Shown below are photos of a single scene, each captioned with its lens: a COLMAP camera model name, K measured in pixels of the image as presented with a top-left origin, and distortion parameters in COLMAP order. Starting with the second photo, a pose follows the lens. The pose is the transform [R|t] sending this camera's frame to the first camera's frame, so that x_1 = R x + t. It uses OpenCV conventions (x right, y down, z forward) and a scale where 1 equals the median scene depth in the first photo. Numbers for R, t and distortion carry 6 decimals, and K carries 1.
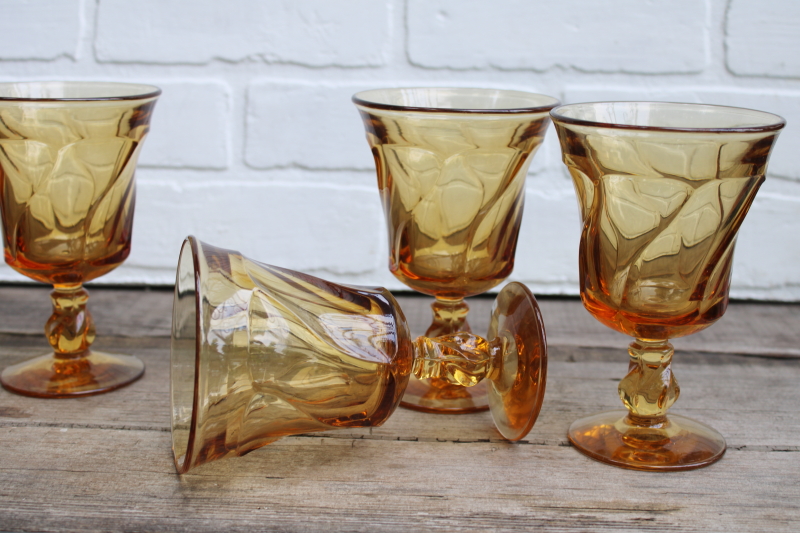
lens RADIAL K [[1235.6, 0, 400.0], [0, 1235.6, 266.5], [0, 0, 1]] dist [-0.037027, 0.044242]
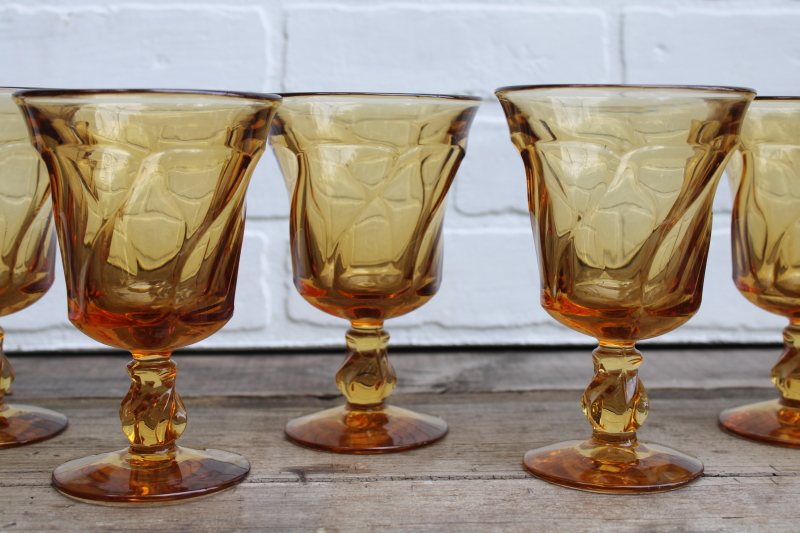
lens RADIAL K [[1235.6, 0, 400.0], [0, 1235.6, 266.5], [0, 0, 1]] dist [-0.037027, 0.044242]
pose [[0.993533, -0.023775, 0.111029, -0.271230], [0.035185, 0.994165, -0.101968, 0.050384], [-0.107956, 0.105215, 0.988572, 0.108338]]
